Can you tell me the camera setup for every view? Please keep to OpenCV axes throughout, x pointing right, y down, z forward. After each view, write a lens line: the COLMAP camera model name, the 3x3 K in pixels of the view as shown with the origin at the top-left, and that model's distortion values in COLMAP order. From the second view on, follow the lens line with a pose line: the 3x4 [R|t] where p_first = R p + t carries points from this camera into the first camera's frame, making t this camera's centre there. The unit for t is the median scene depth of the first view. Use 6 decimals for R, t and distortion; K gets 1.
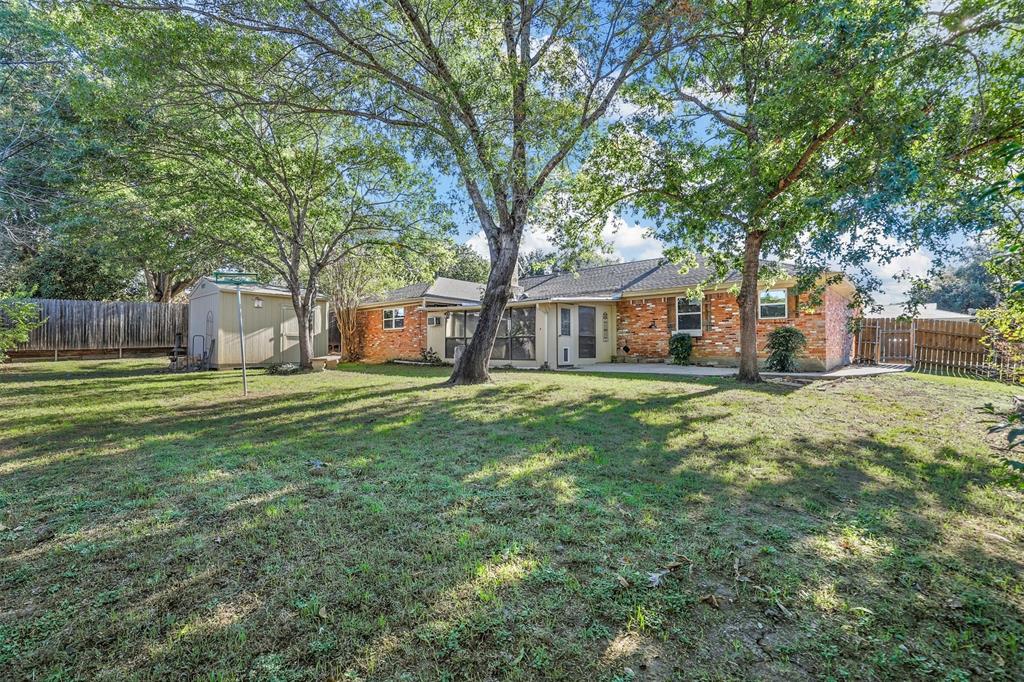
lens RADIAL K [[466.2, 0, 514.2], [0, 466.2, 340.8], [0, 0, 1]] dist [0.008926, -0.002362]
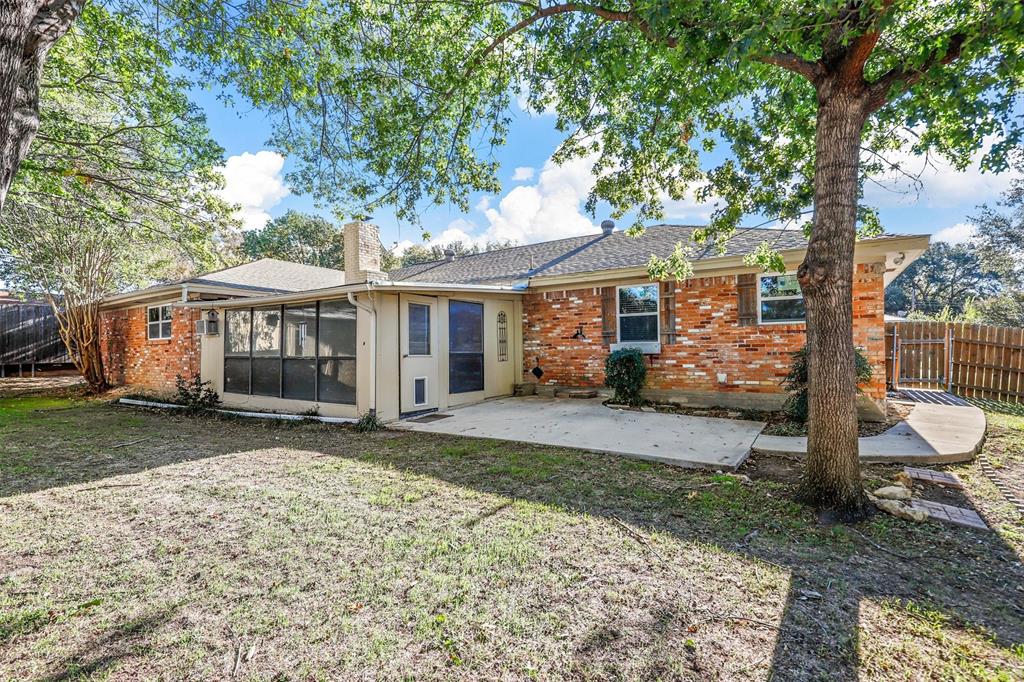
lens RADIAL K [[466.2, 0, 510.6], [0, 466.2, 341.1], [0, 0, 1]] dist [0.008926, -0.002362]
pose [[0.991465, -0.004449, 0.130297, 0.130738], [0.004754, 0.999987, -0.002024, -0.023023], [-0.130286, 0.002626, 0.991473, 0.414614]]
